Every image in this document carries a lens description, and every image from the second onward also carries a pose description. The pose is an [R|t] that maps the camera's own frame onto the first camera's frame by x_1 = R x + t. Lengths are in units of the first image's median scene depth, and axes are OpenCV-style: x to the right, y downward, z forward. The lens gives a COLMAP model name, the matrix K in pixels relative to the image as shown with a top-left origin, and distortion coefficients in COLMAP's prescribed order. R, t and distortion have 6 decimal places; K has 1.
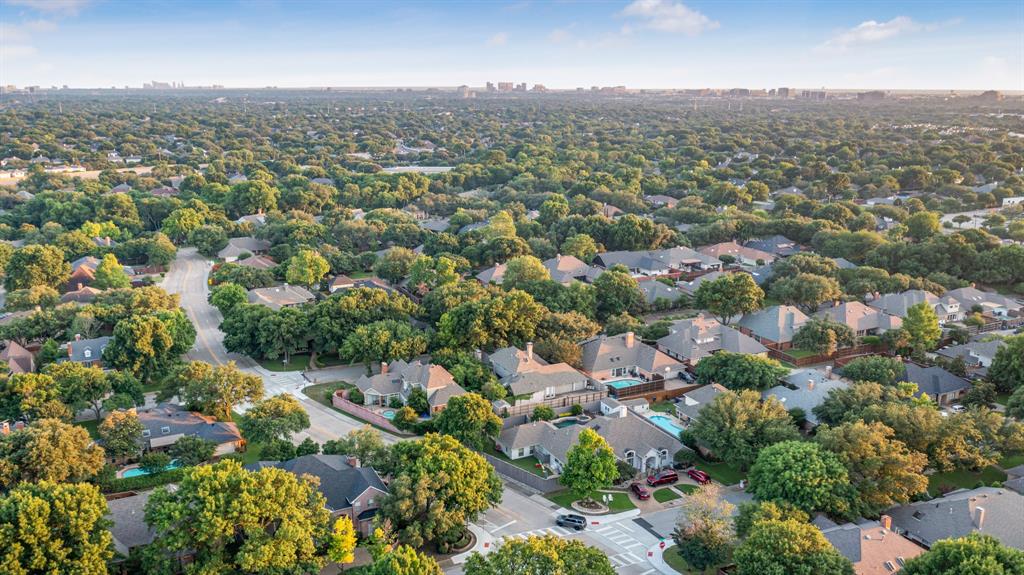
lens RADIAL K [[812.4, 0, 510.0], [0, 812.4, 287.4], [0, 0, 1]] dist [0.004308, 0.002470]
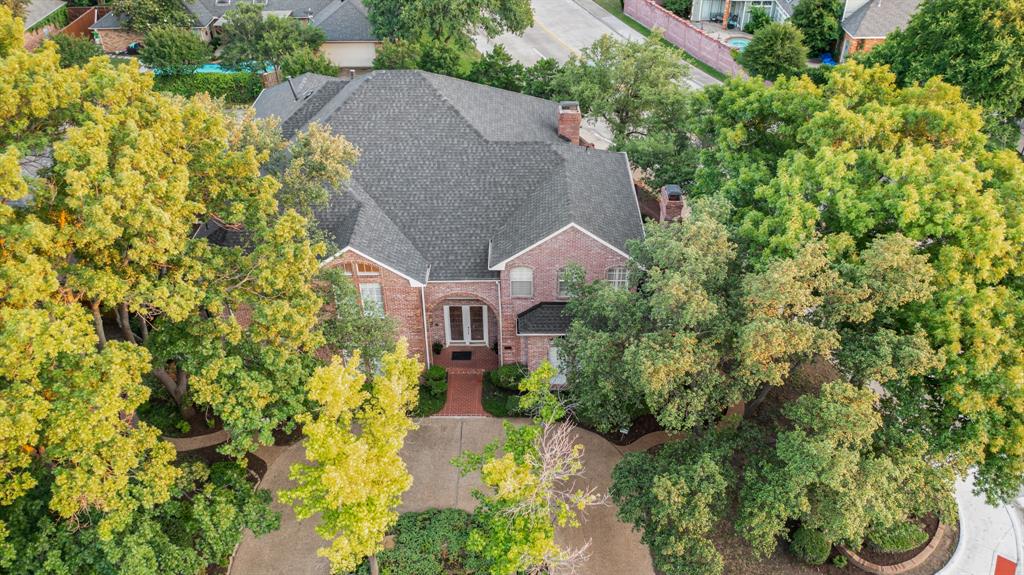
lens RADIAL K [[812.4, 0, 509.5], [0, 812.4, 287.7], [0, 0, 1]] dist [0.004308, 0.002470]
pose [[0.890902, 0.255078, -0.375805, -0.088894], [-0.096690, 0.914953, 0.391806, 0.165779], [0.443785, -0.312724, 0.839797, 0.771731]]
